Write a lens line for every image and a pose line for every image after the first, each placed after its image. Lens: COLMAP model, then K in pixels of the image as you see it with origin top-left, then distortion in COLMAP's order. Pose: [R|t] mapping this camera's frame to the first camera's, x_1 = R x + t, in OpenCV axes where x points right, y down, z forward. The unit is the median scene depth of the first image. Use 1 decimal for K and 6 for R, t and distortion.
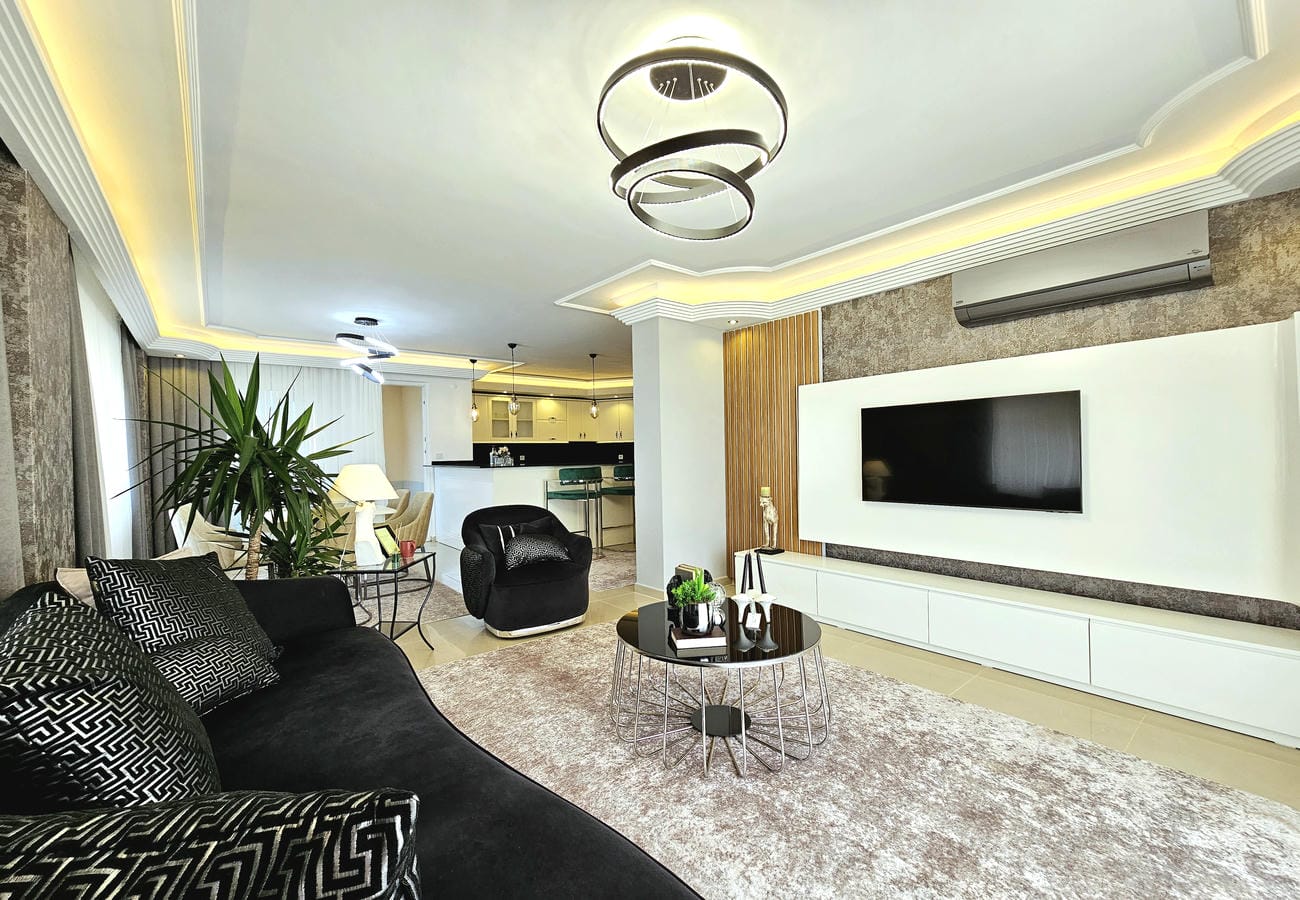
lens RADIAL K [[533.7, 0, 648.6], [0, 533.7, 456.3], [0, 0, 1]] dist [-0.005341, 0.000863]
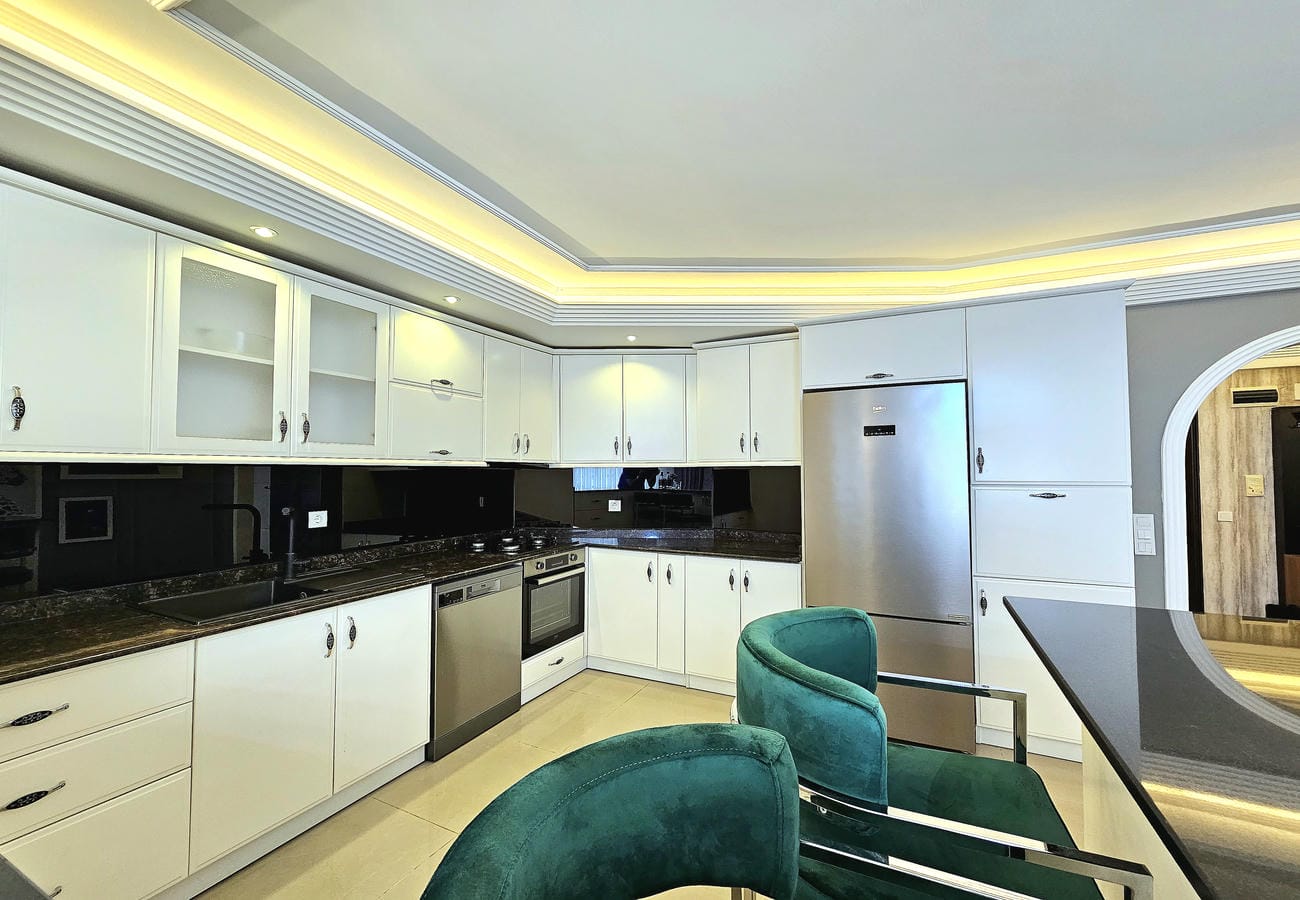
lens RADIAL K [[533.7, 0, 654.4], [0, 533.7, 442.7], [0, 0, 1]] dist [-0.005341, 0.000863]
pose [[0.903136, 0.035591, 0.427877, -0.209814], [-0.007711, 0.997742, -0.066716, -0.020107], [-0.429285, 0.056955, 0.901371, 0.722903]]
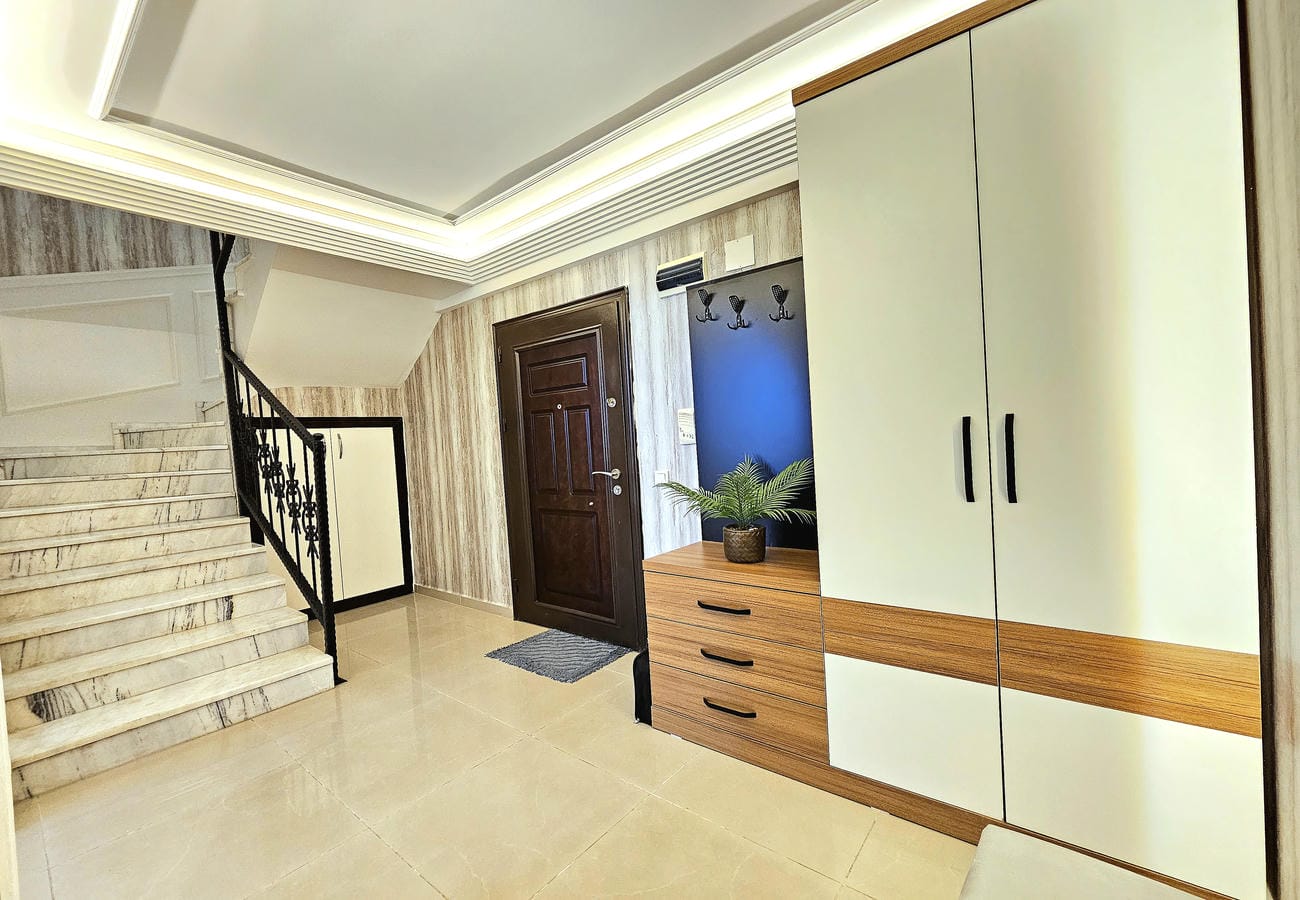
lens RADIAL K [[533.7, 0, 655.1], [0, 533.7, 452.1], [0, 0, 1]] dist [-0.005341, 0.000863]
pose [[0.973713, -0.039116, 0.224395, 0.381263], [0.038226, 0.999235, 0.008311, -0.006849], [-0.224548, 0.000485, 0.974463, 0.649421]]
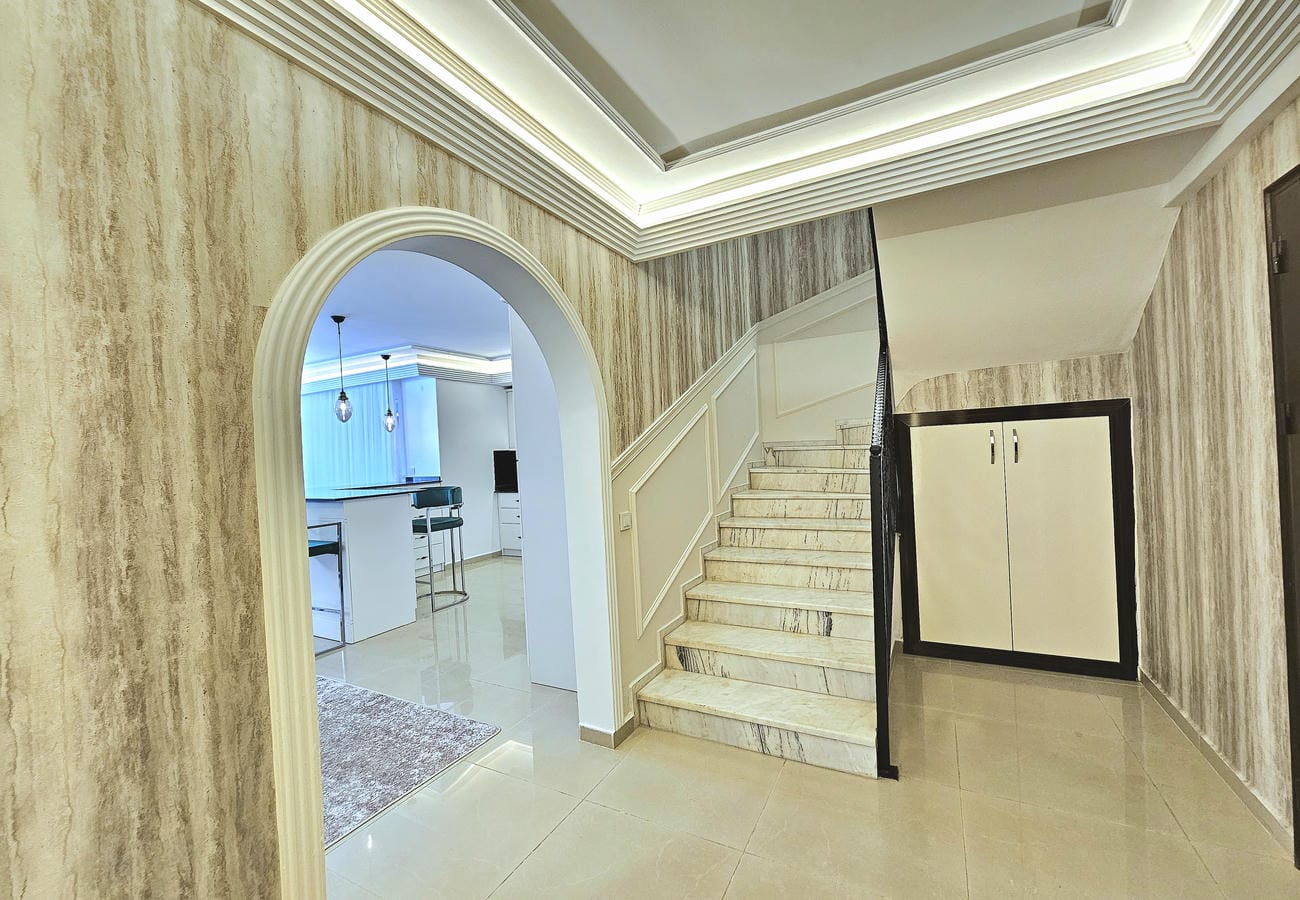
lens RADIAL K [[533.7, 0, 649.4], [0, 533.7, 458.1], [0, 0, 1]] dist [-0.005341, 0.000863]
pose [[0.393650, 0.012865, -0.919170, 0.437194], [0.029564, 0.999208, 0.026646, -0.025825], [0.918785, -0.037663, 0.392958, 0.805422]]
